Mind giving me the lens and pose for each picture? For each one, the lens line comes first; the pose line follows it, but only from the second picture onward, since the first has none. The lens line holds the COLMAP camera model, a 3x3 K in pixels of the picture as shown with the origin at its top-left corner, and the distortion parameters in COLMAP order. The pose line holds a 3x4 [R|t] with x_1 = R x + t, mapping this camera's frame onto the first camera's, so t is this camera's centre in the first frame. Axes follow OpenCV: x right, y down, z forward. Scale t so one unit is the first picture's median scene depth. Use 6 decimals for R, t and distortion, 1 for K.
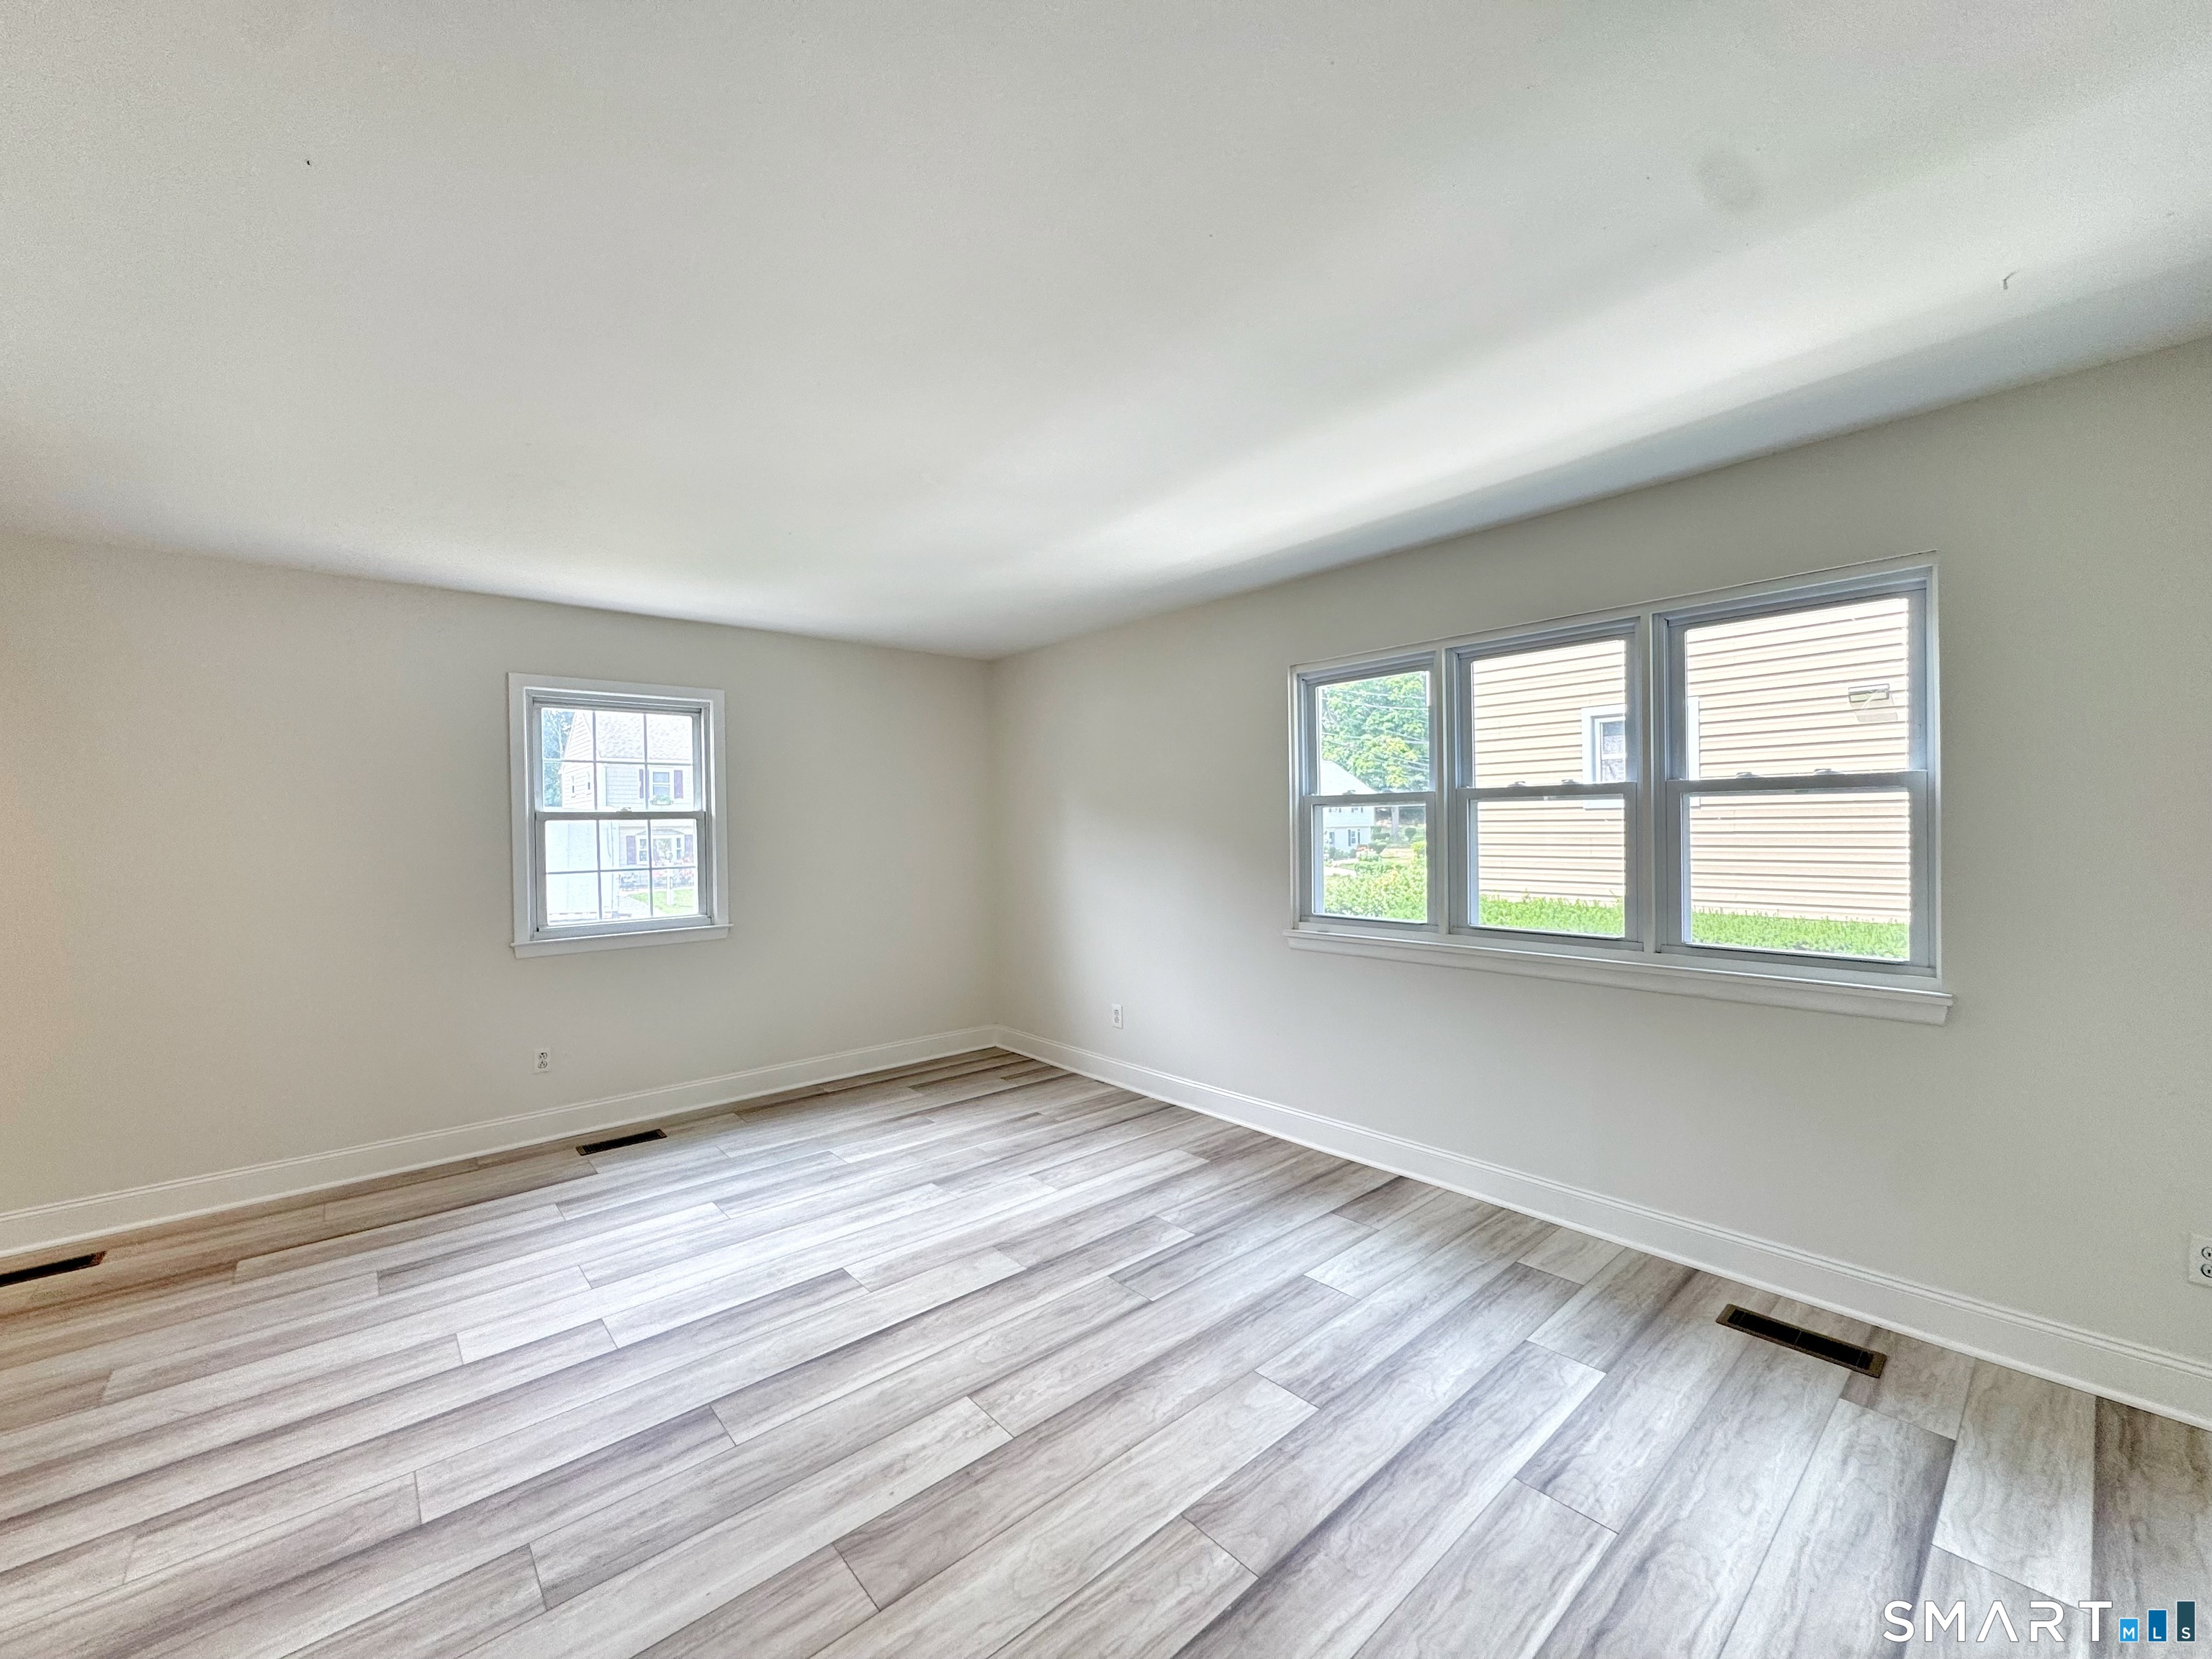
lens RADIAL K [[885.8, 0, 1097.5], [0, 885.8, 838.4], [0, 0, 1]] dist [-0.001474, -0.000617]
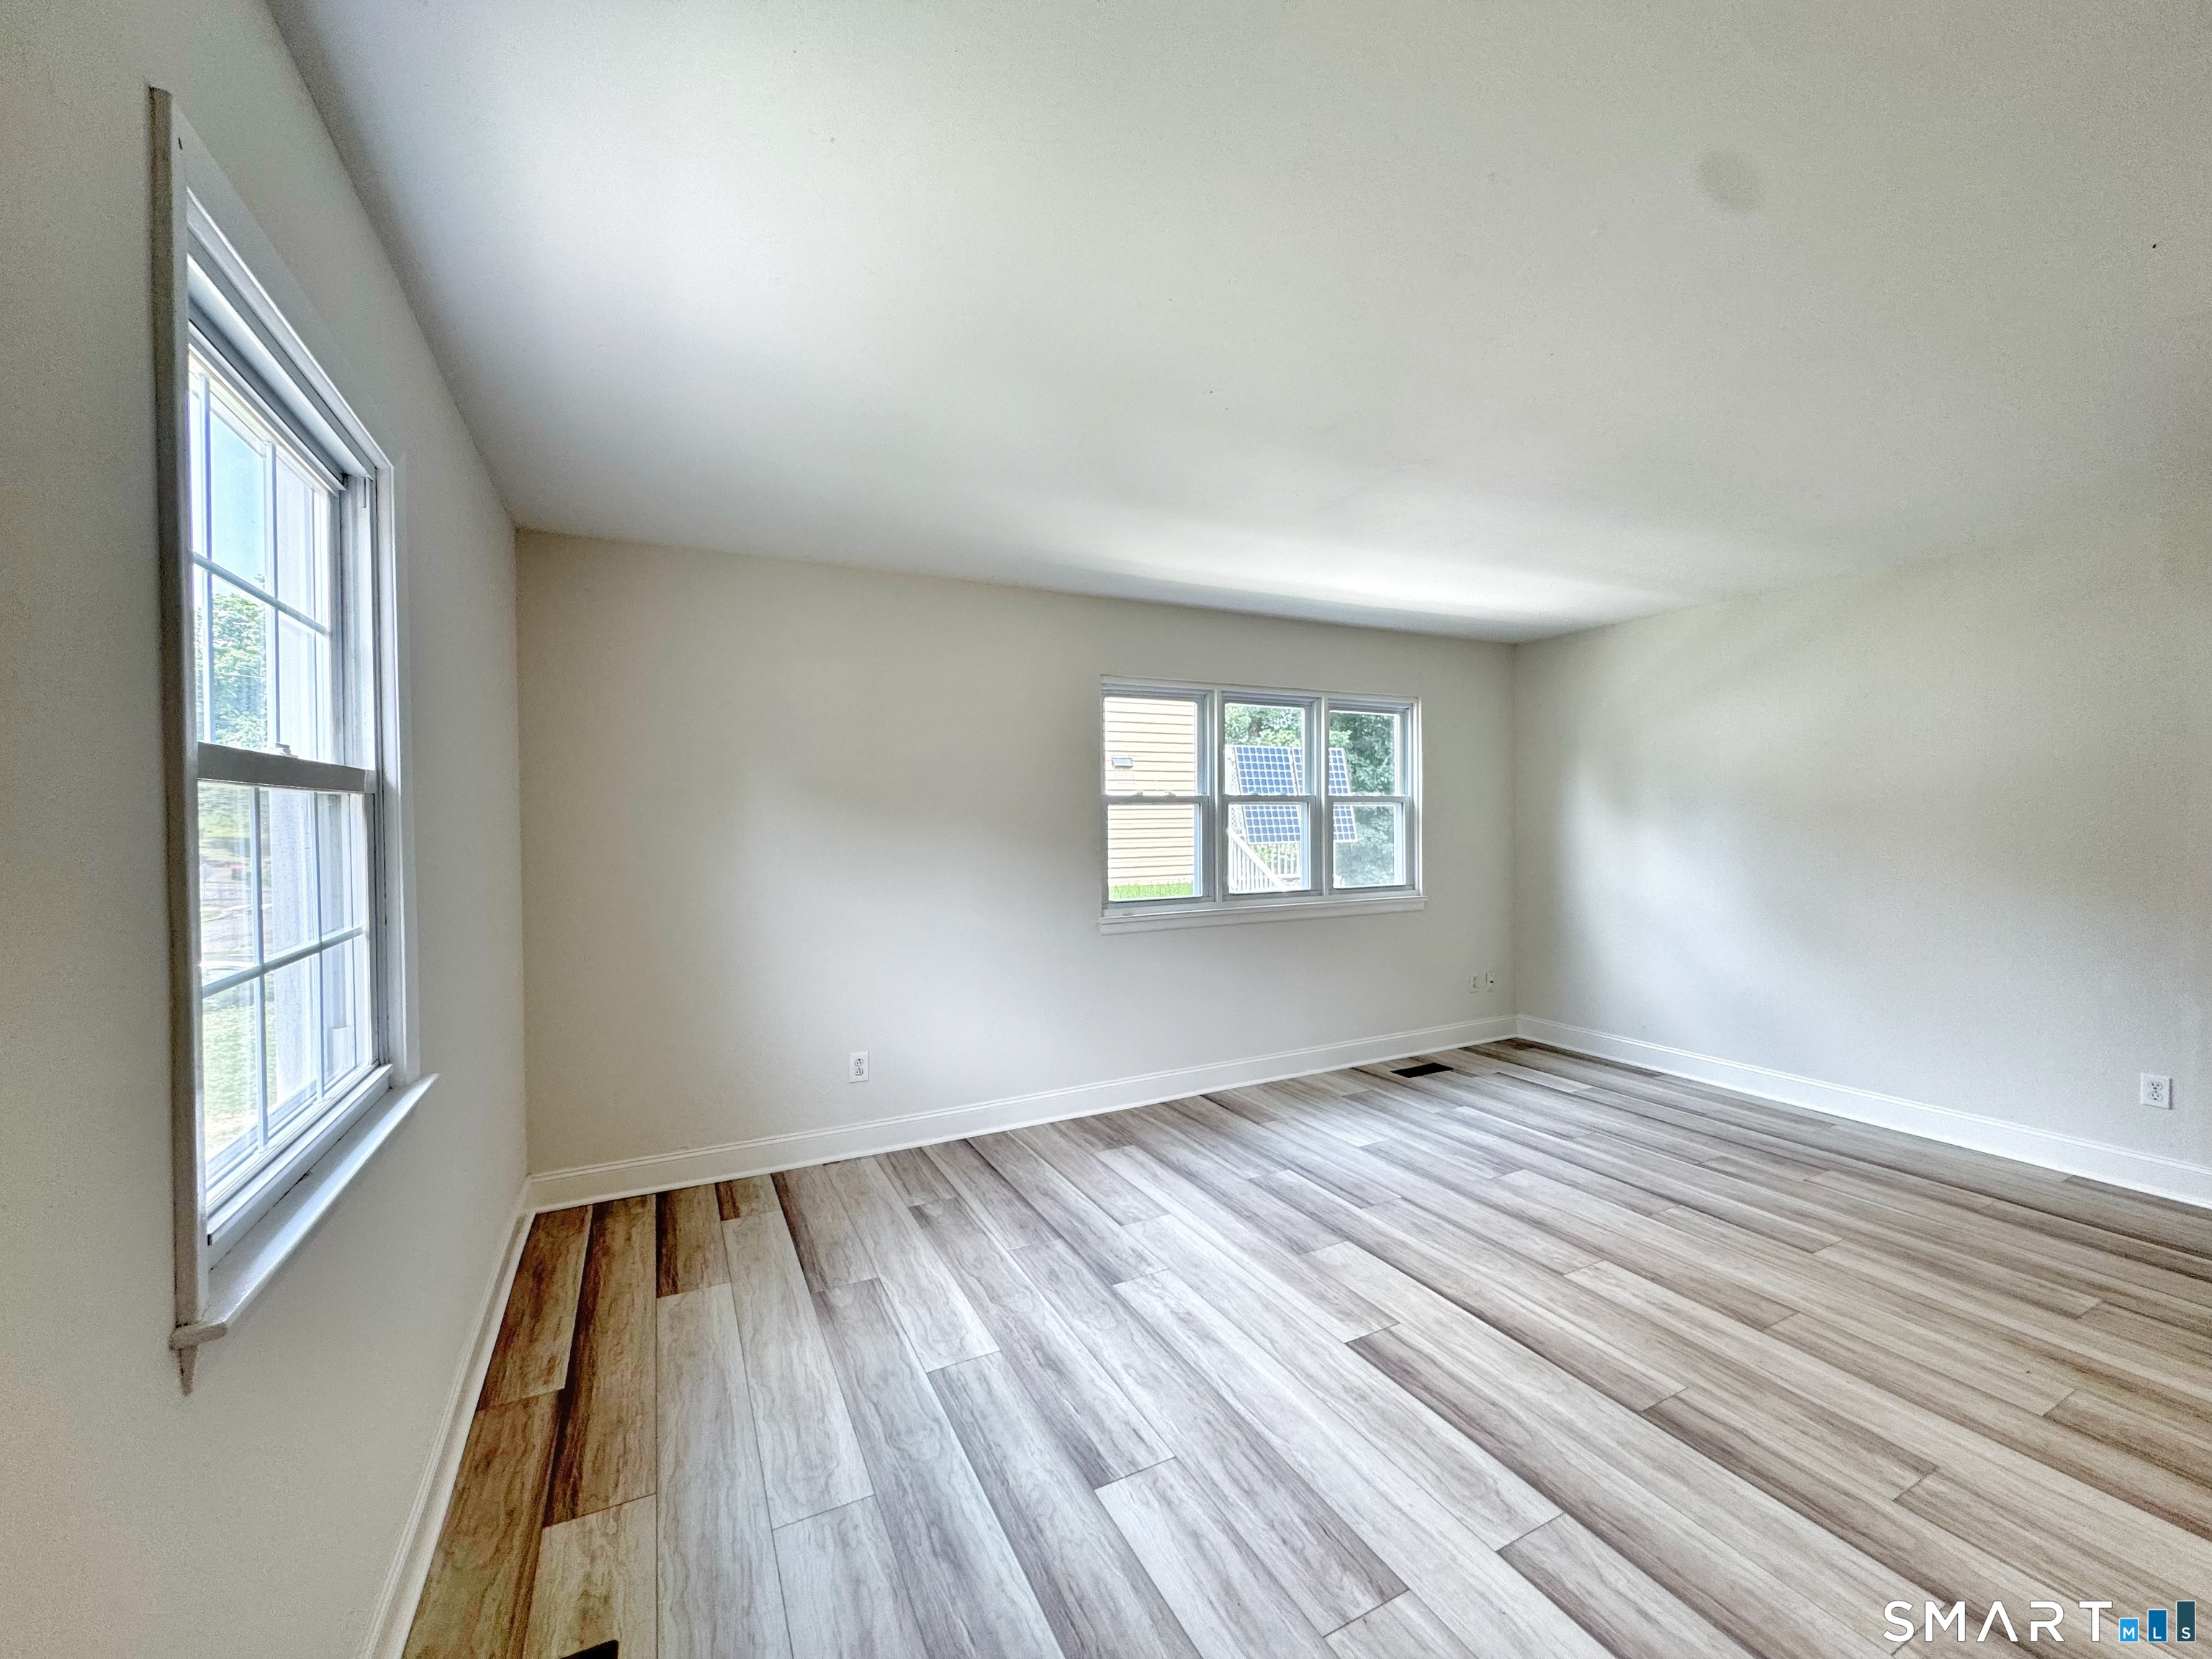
lens RADIAL K [[885.8, 0, 1105.3], [0, 885.8, 824.4], [0, 0, 1]] dist [-0.001474, -0.000617]
pose [[0.235899, 0.005476, 0.971762, -1.029226], [0.020865, 0.999725, -0.010698, -0.000733], [-0.971554, 0.022800, 0.235720, 0.899722]]
